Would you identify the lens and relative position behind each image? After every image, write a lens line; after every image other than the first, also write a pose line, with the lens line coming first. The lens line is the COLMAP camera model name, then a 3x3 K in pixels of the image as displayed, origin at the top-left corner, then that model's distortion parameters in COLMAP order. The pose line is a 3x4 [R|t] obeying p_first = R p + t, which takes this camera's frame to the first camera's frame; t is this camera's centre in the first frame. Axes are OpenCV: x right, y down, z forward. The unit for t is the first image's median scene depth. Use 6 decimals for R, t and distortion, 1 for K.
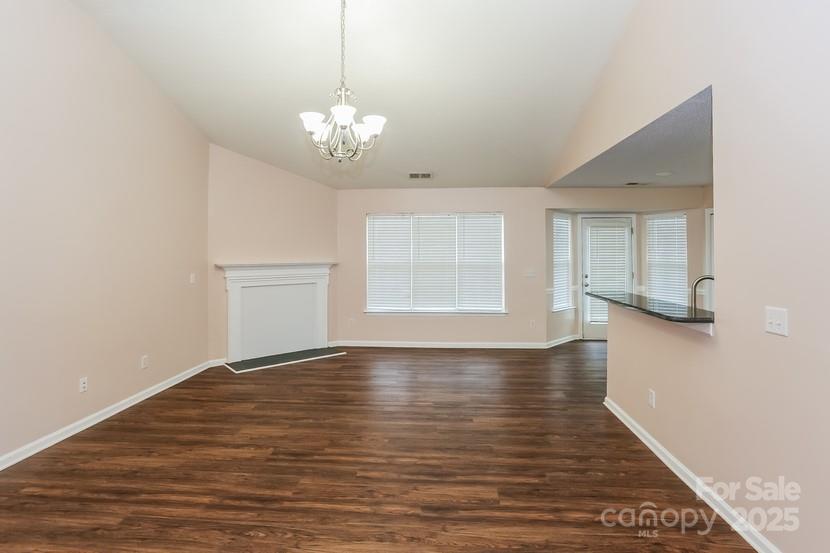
lens RADIAL K [[420.7, 0, 408.6], [0, 420.7, 249.8], [0, 0, 1]] dist [-0.027963, 0.000868]
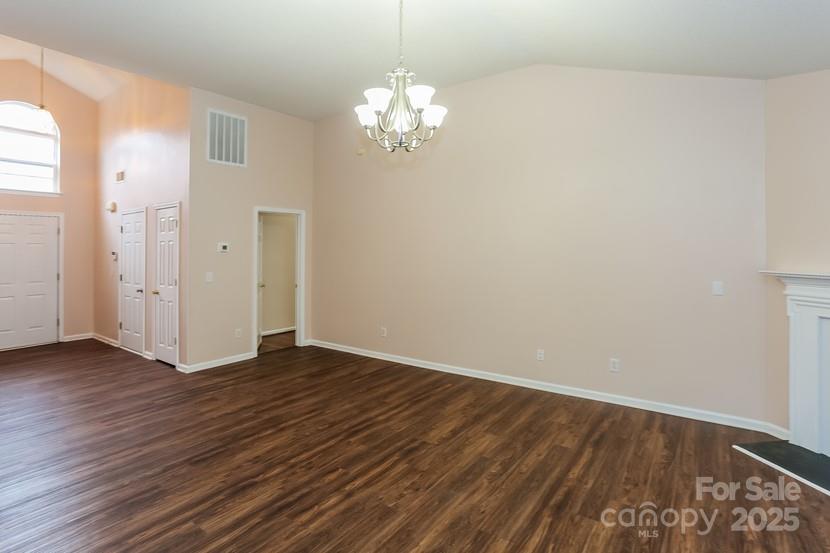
lens RADIAL K [[420.7, 0, 408.6], [0, 420.7, 249.8], [0, 0, 1]] dist [-0.027963, 0.000868]
pose [[-0.525808, 0.001397, -0.850602, 0.469058], [0.008412, 0.999958, -0.003558, -0.000147], [0.850562, -0.009026, -0.525798, 1.184357]]
